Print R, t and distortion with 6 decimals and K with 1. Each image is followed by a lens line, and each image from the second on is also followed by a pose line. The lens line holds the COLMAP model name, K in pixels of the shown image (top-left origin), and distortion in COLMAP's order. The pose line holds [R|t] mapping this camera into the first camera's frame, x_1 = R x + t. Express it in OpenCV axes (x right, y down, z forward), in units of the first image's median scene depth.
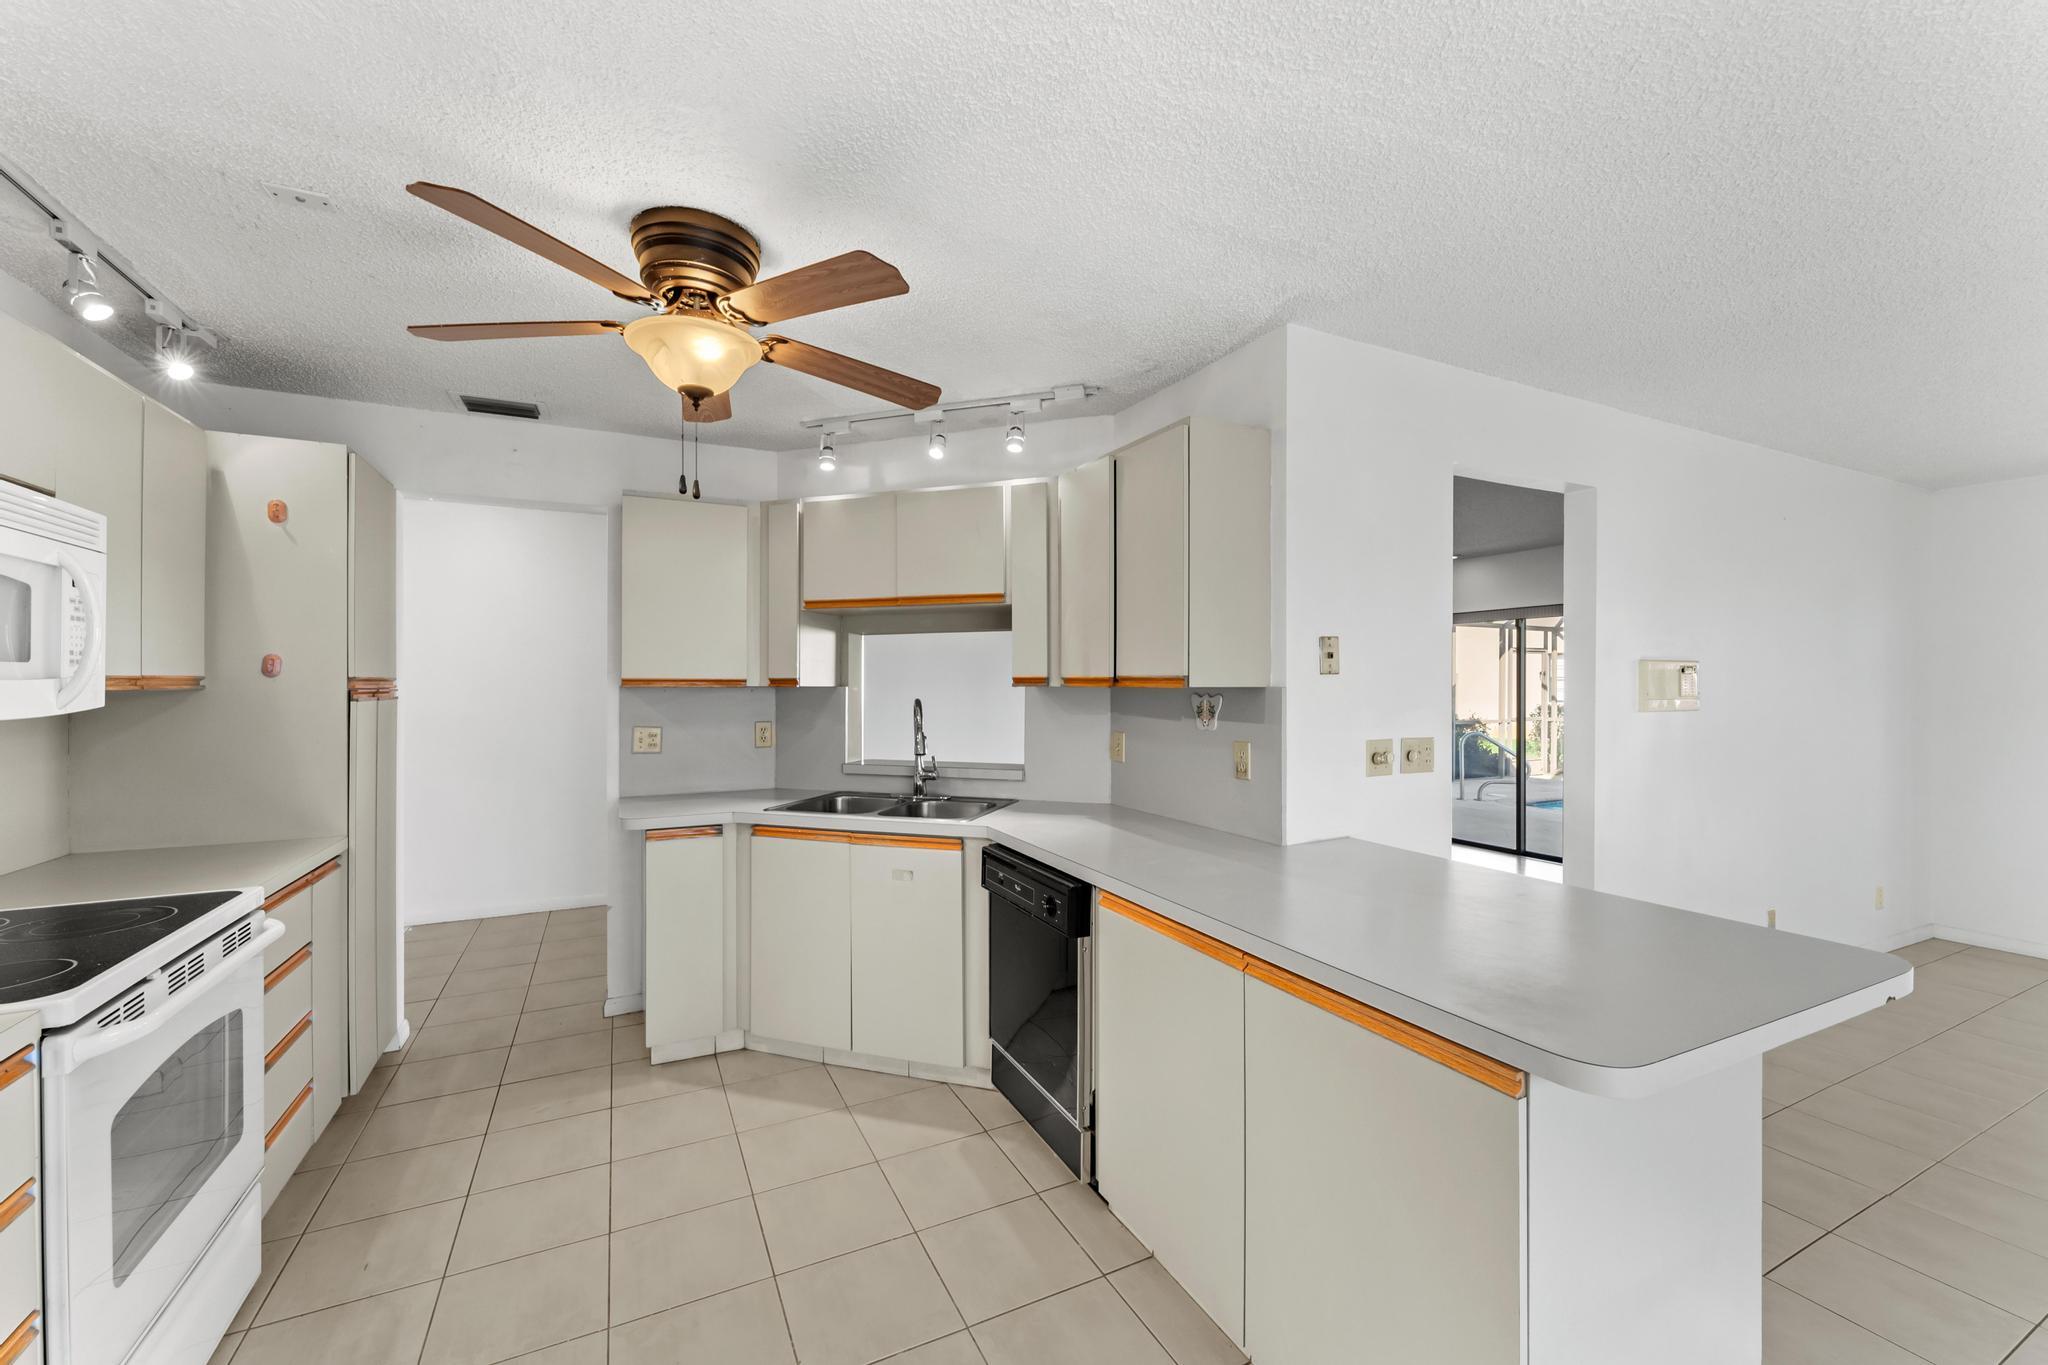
lens RADIAL K [[820.6, 0, 1032.4], [0, 820.6, 685.5], [0, 0, 1]] dist [-0.001997, 0.000951]
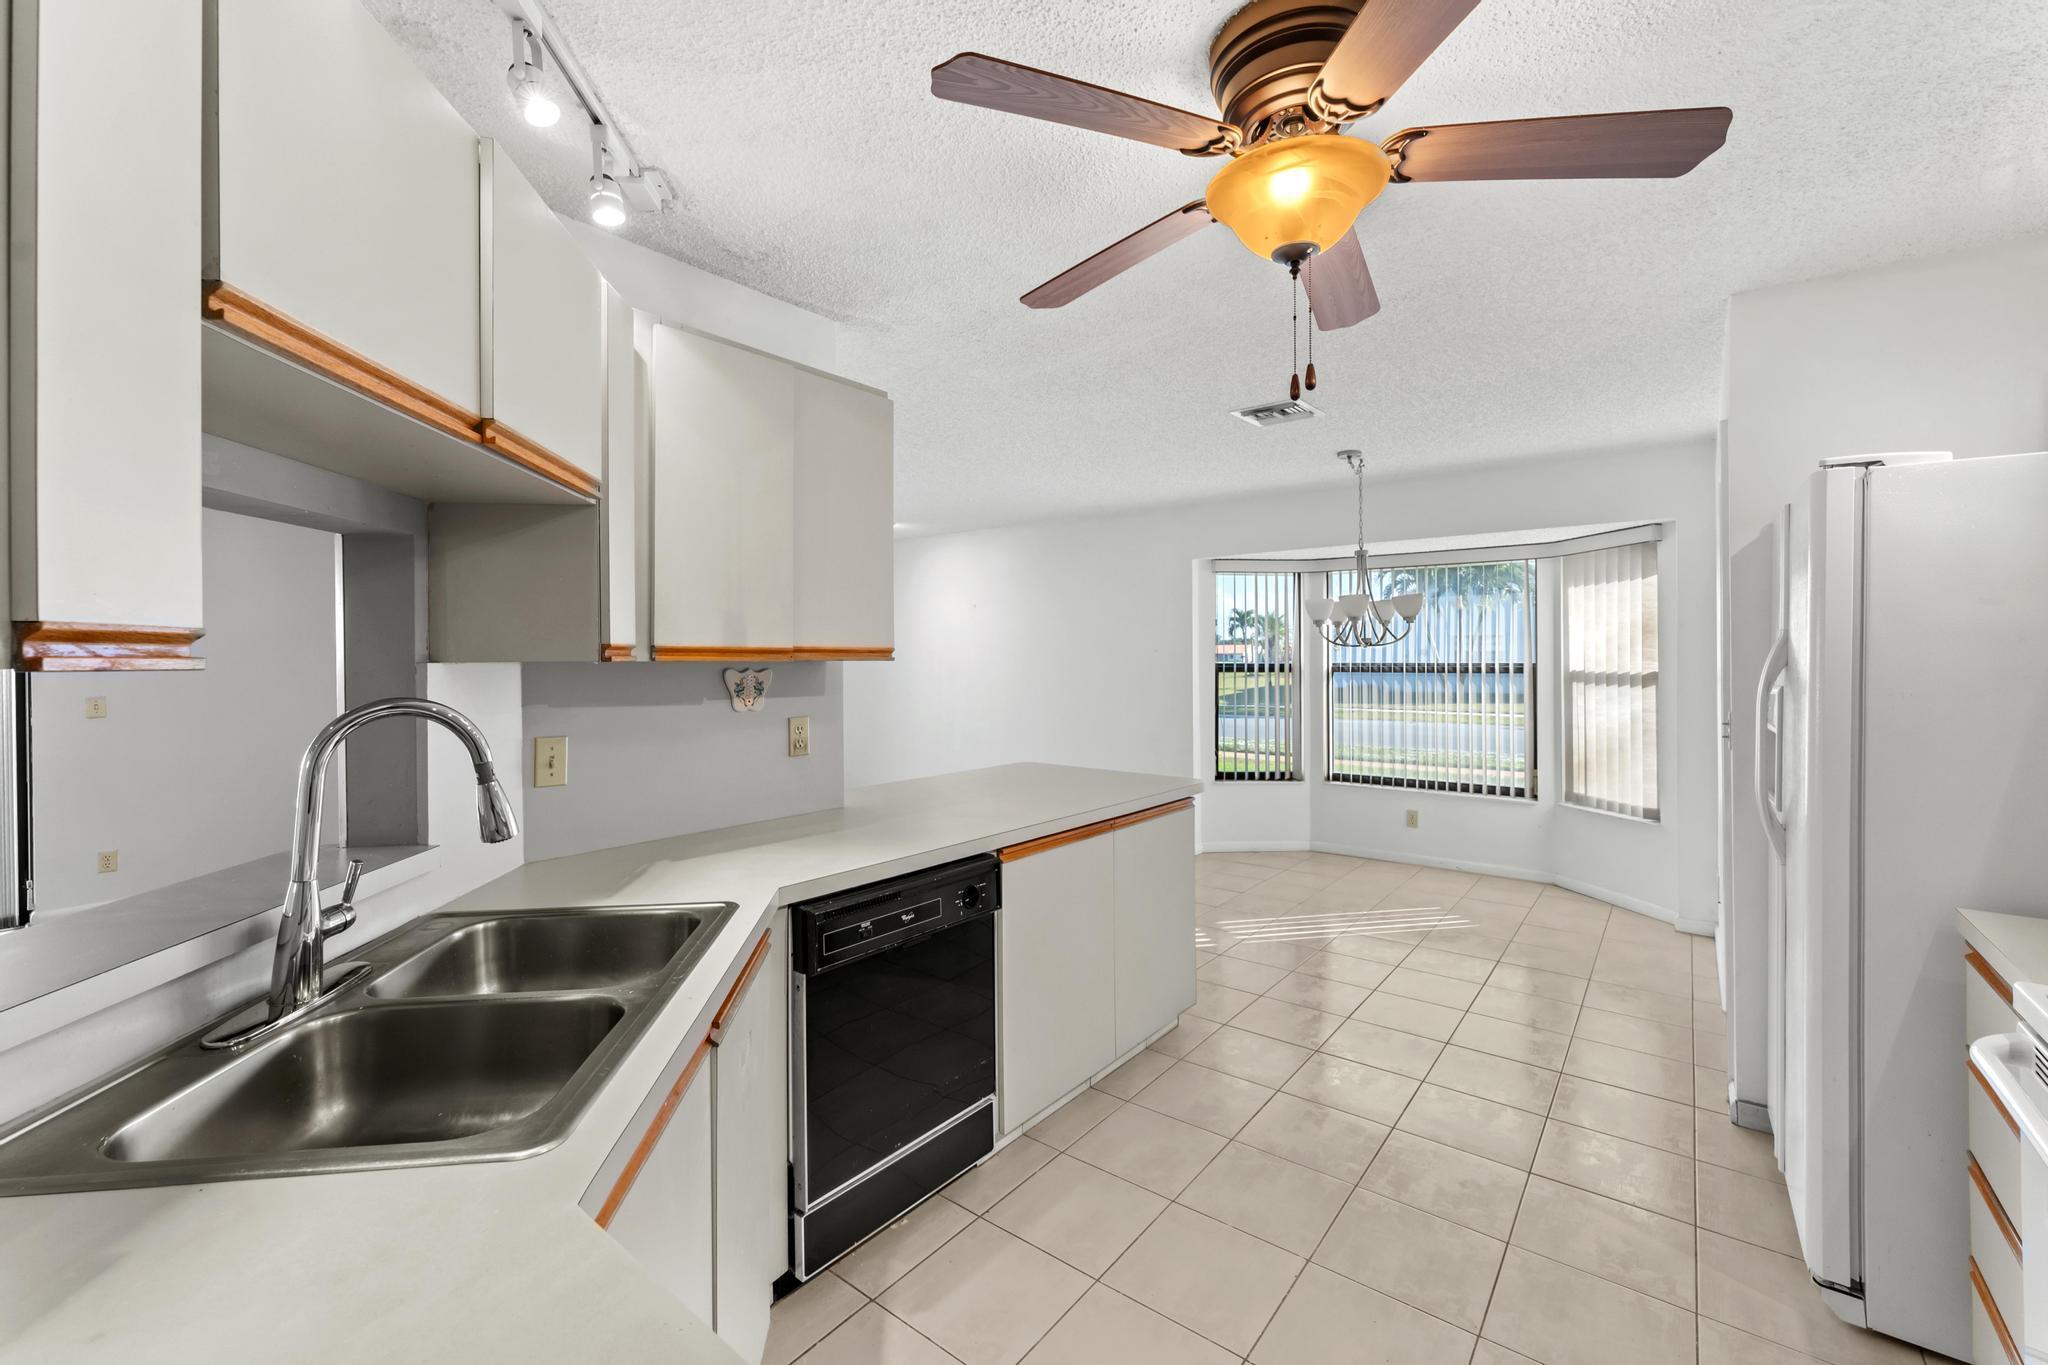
lens RADIAL K [[820.6, 0, 1023.8], [0, 820.6, 665.4], [0, 0, 1]] dist [-0.001997, 0.000951]
pose [[-0.414599, 0.000876, 0.910004, -0.713956], [0.017824, 0.999816, 0.007158, 0.005623], [-0.909829, 0.019188, -0.414539, 1.121835]]
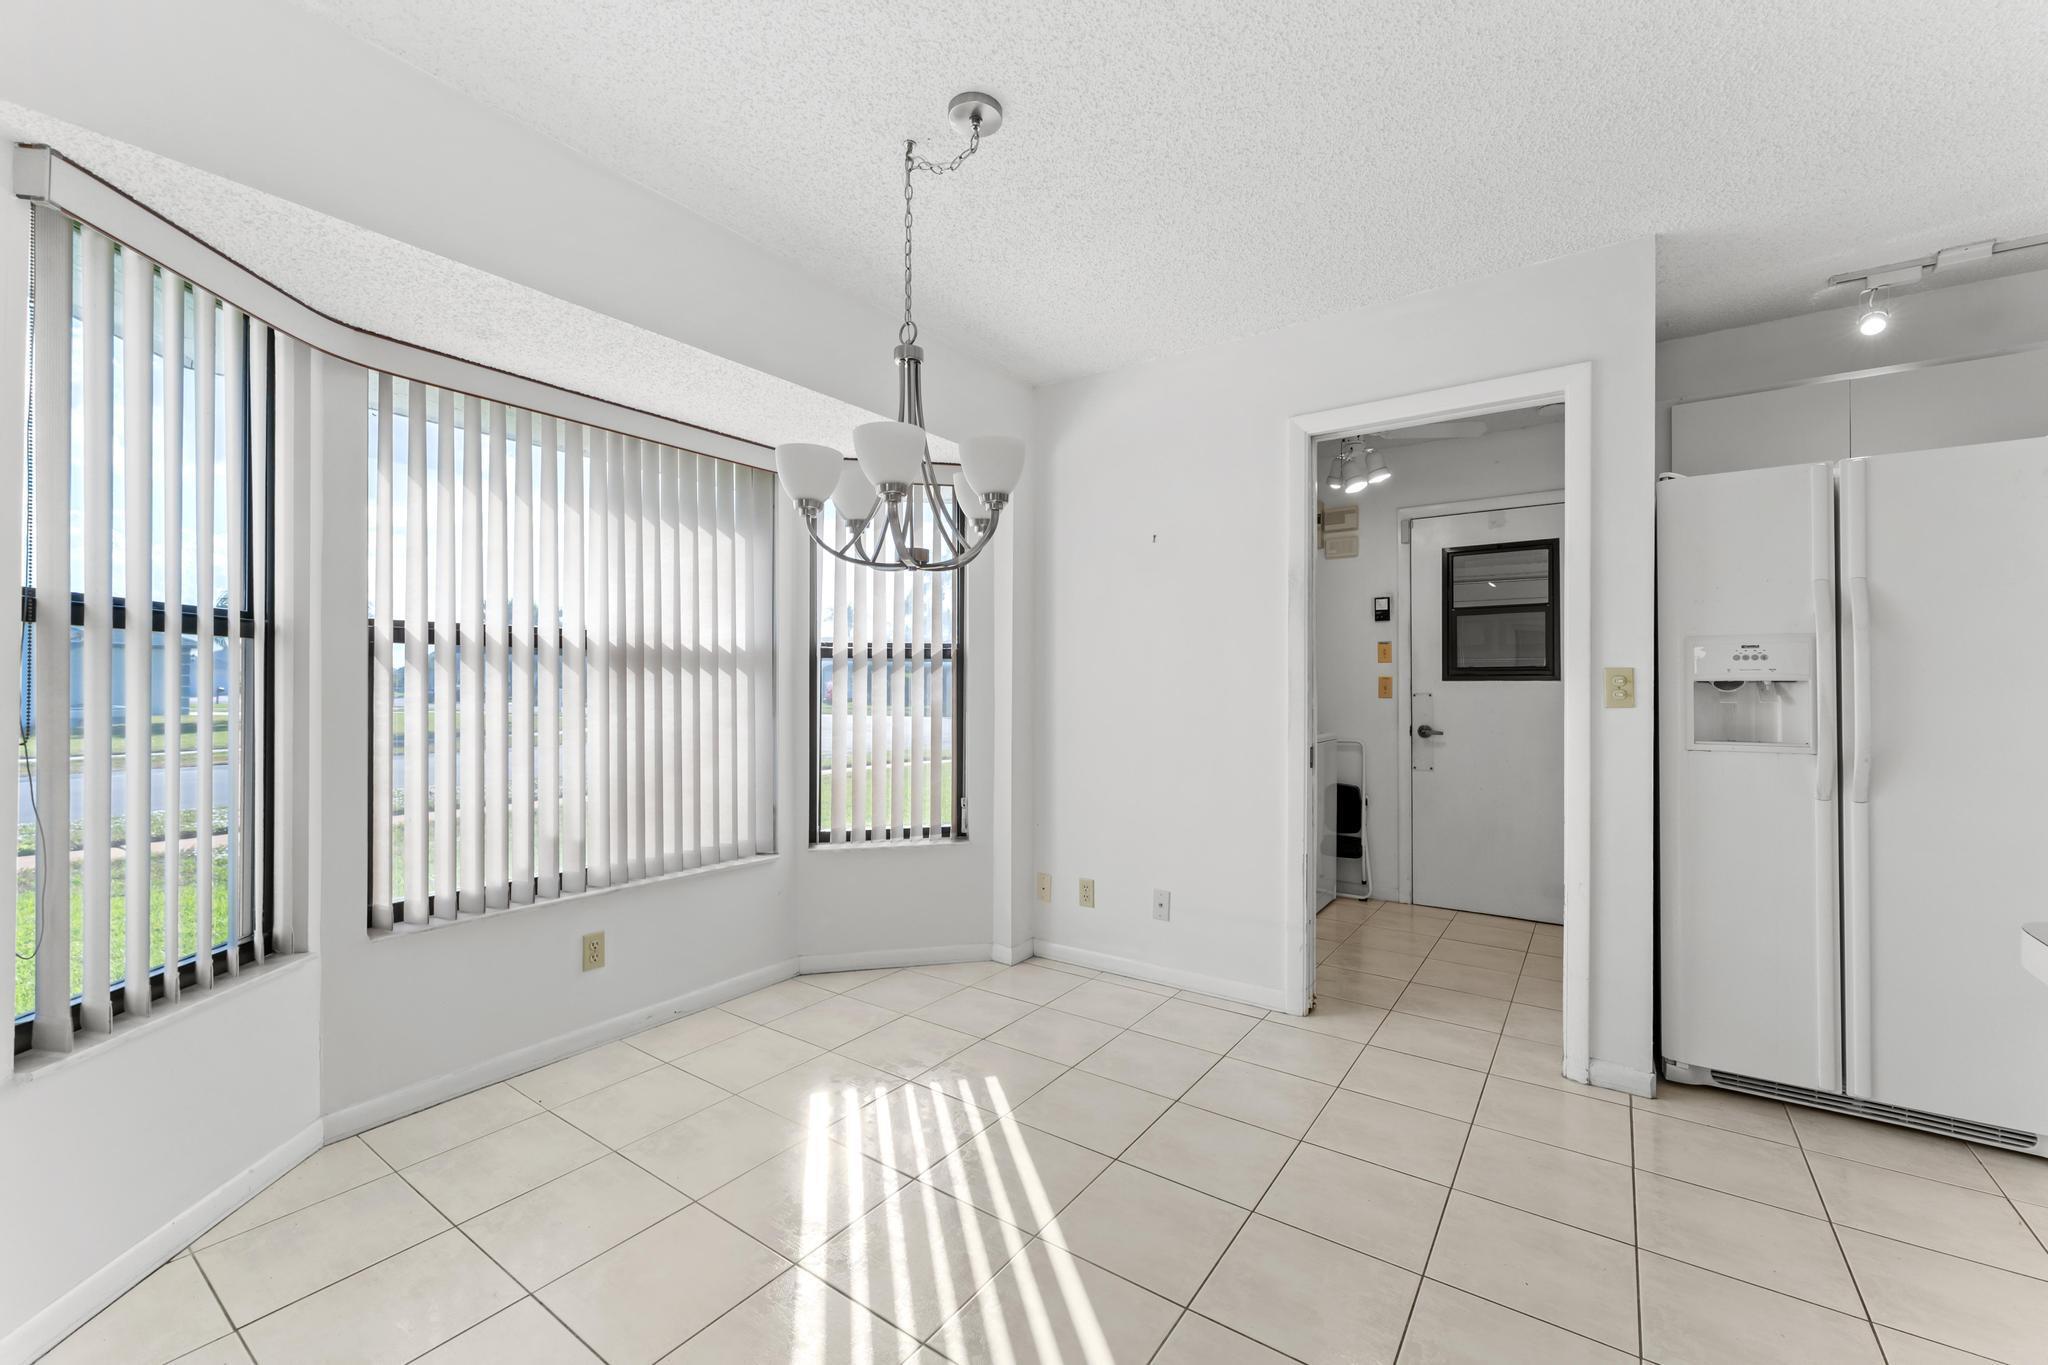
lens RADIAL K [[820.6, 0, 1026.7], [0, 820.6, 682.4], [0, 0, 1]] dist [-0.001997, 0.000951]
pose [[-0.881793, -0.001074, -0.471636, 0.763838], [-0.003061, 0.999989, 0.003446, 0.090212], [0.471627, 0.004482, -0.881787, 0.518388]]
